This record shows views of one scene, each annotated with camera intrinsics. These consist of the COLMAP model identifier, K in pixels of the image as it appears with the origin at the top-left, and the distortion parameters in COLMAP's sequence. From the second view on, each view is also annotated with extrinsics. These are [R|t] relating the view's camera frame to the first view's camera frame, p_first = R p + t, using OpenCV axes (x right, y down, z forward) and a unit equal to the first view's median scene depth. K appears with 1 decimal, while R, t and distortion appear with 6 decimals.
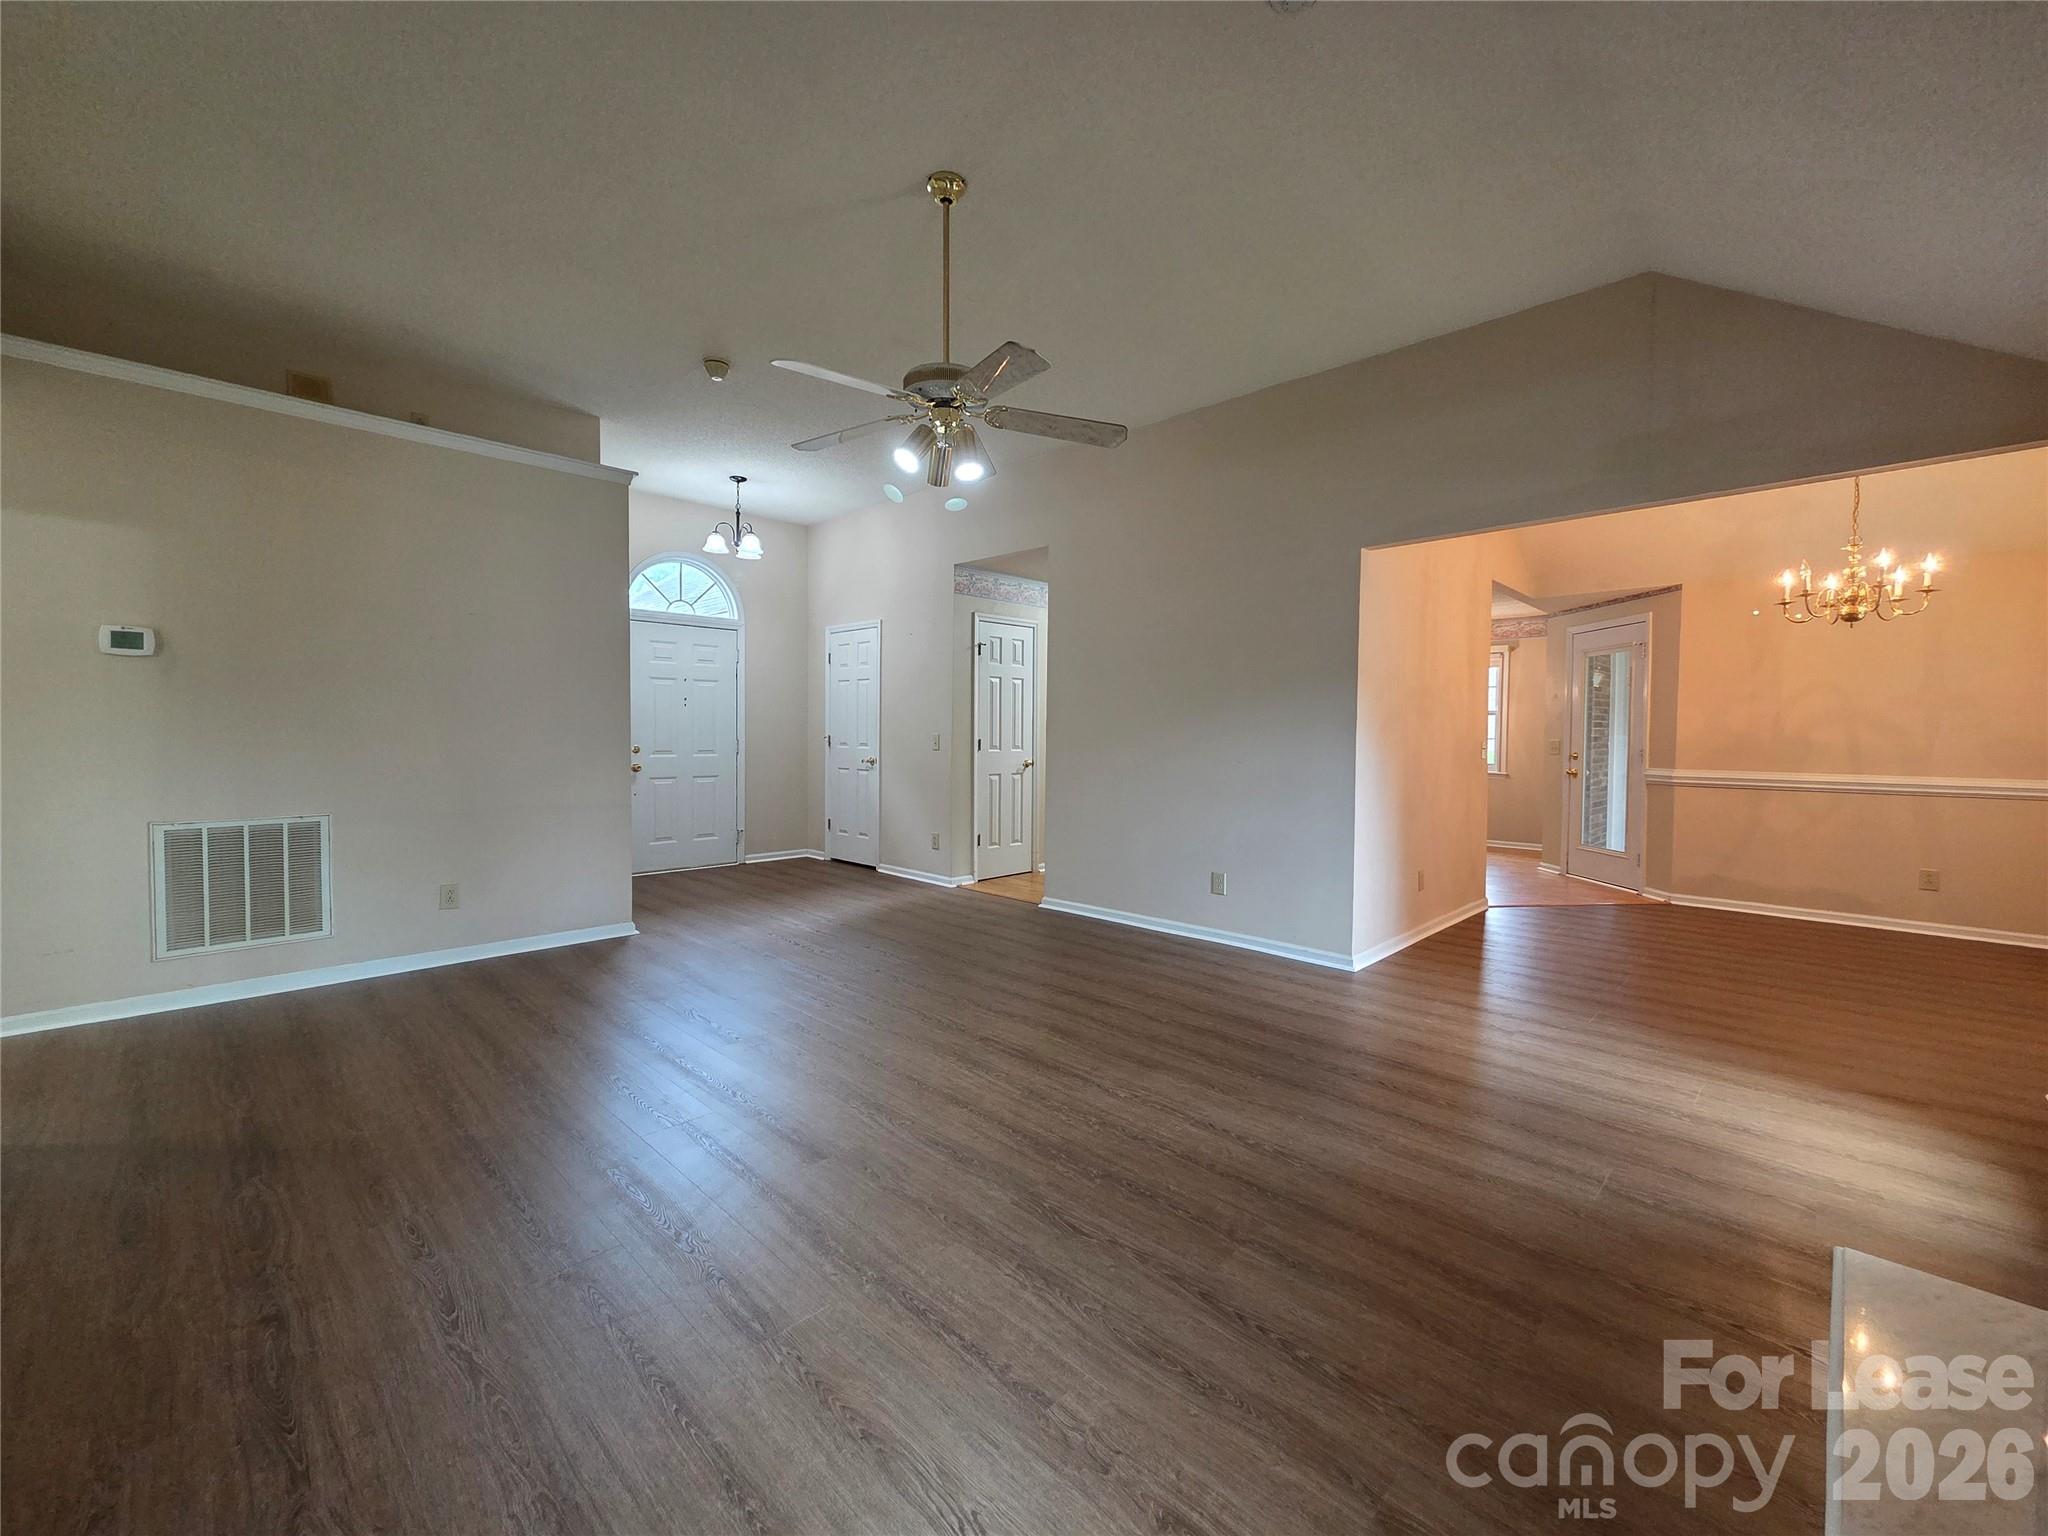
lens RADIAL K [[836.2, 0, 1032.6], [0, 836.2, 764.9], [0, 0, 1]] dist [0.000145, 0.000906]
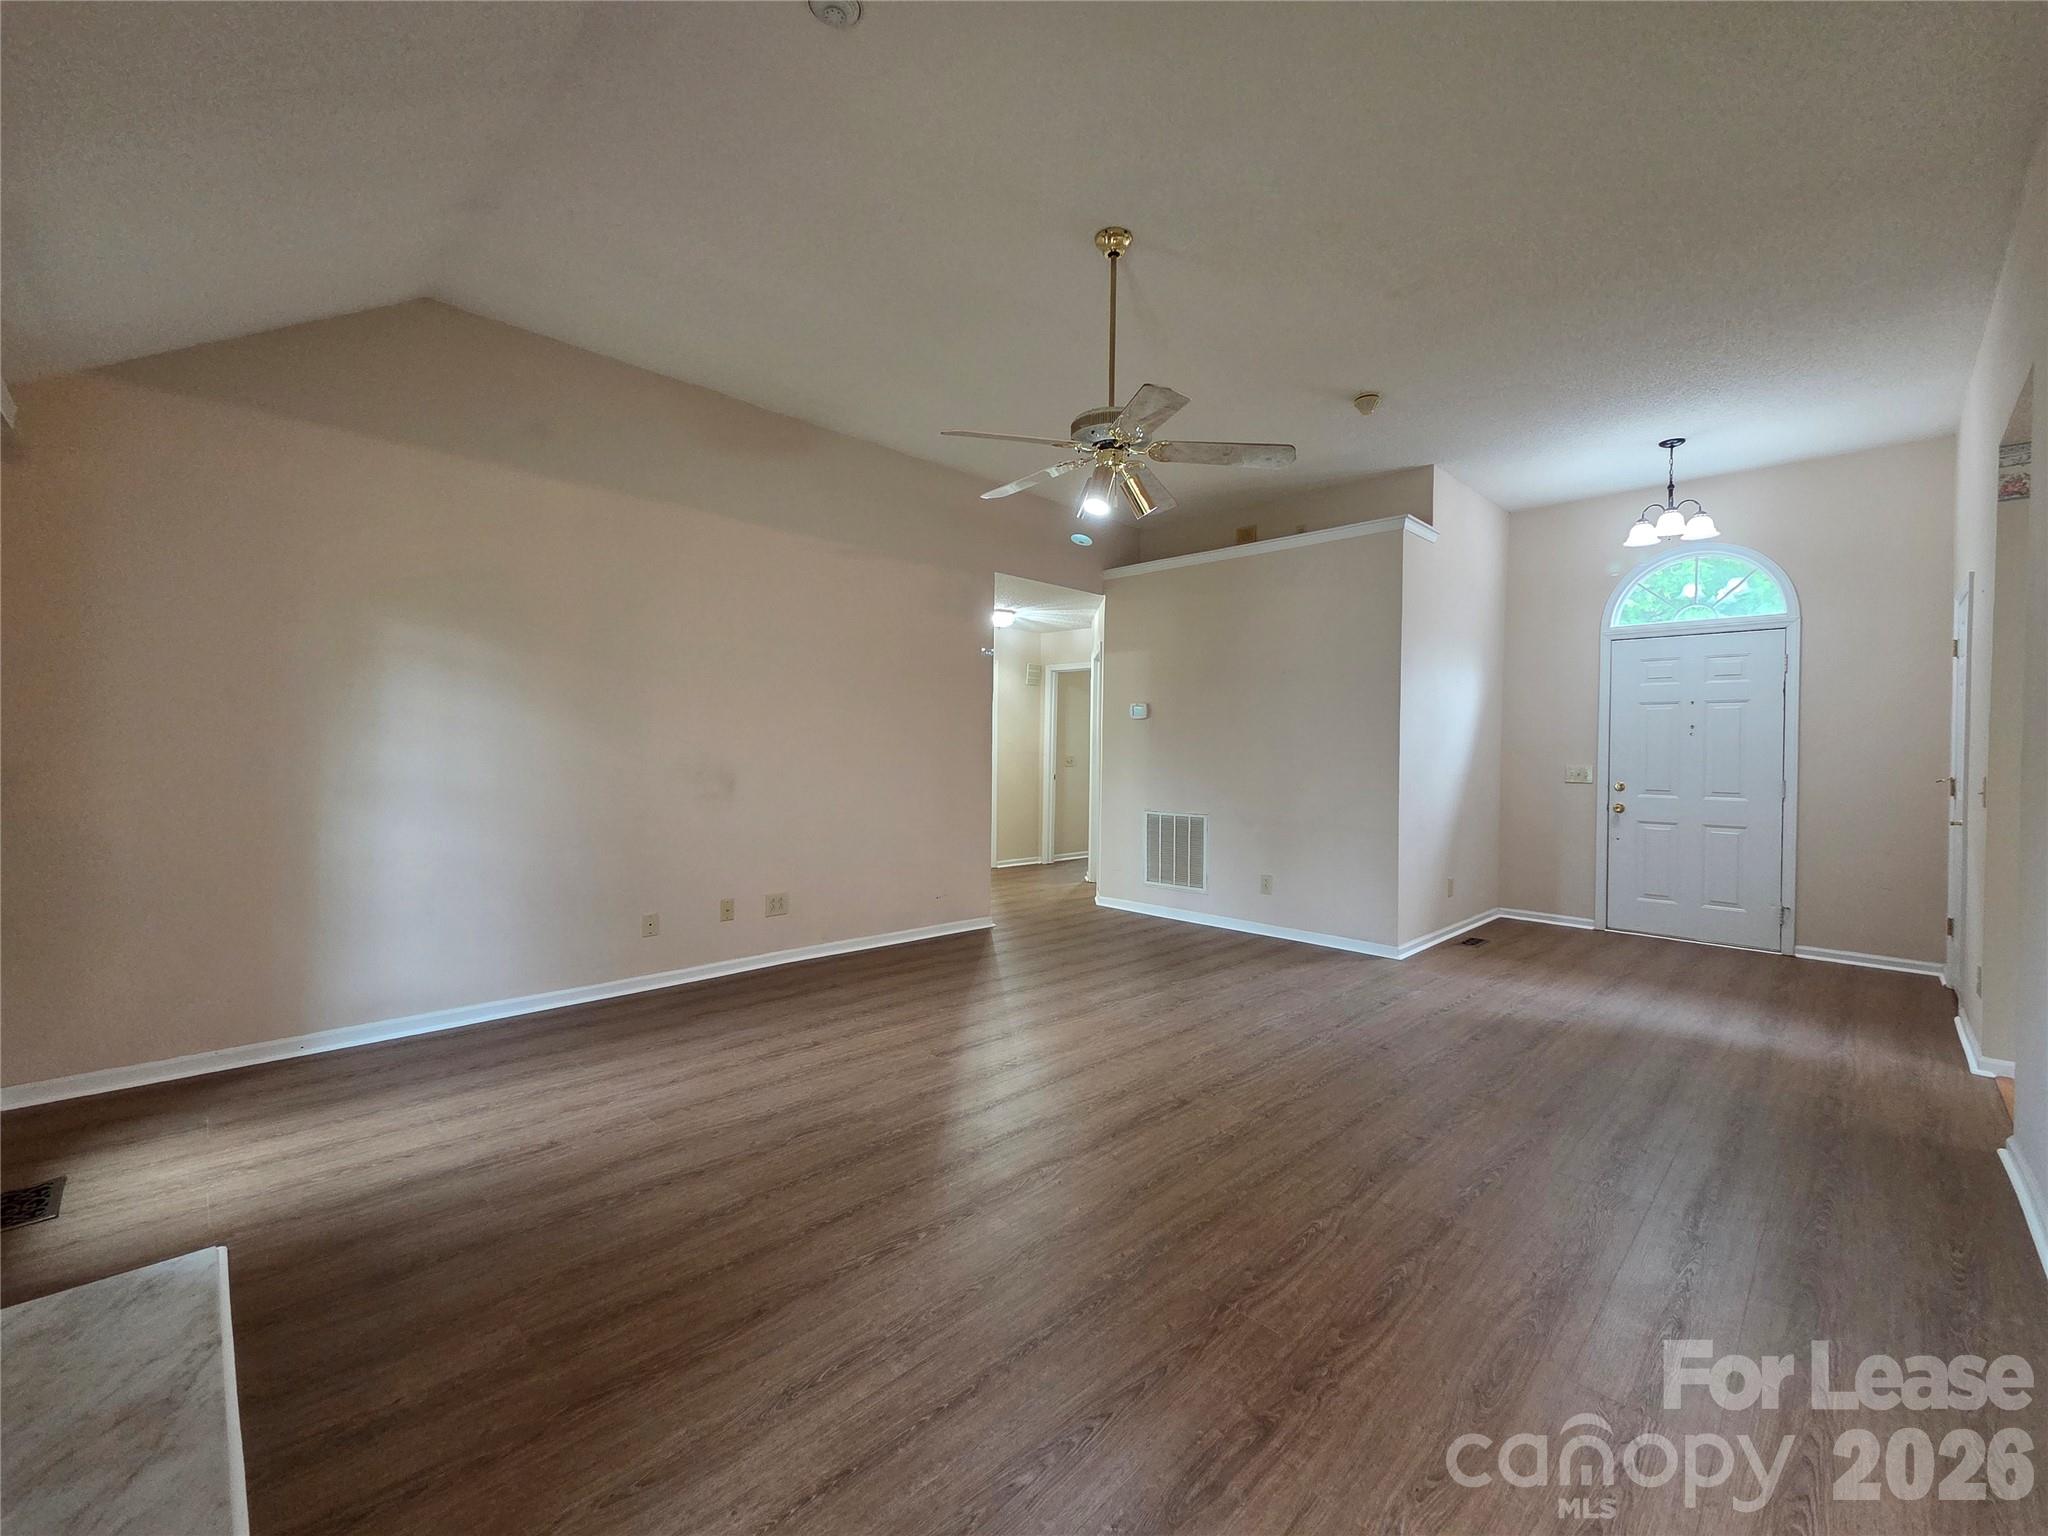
lens RADIAL K [[836.2, 0, 1031.6], [0, 836.2, 758.3], [0, 0, 1]] dist [0.000145, 0.000906]
pose [[-0.016329, -0.003716, -0.999860, 0.740678], [-0.053729, 0.998552, -0.002834, -0.023284], [0.998422, 0.053675, -0.016505, 0.735067]]
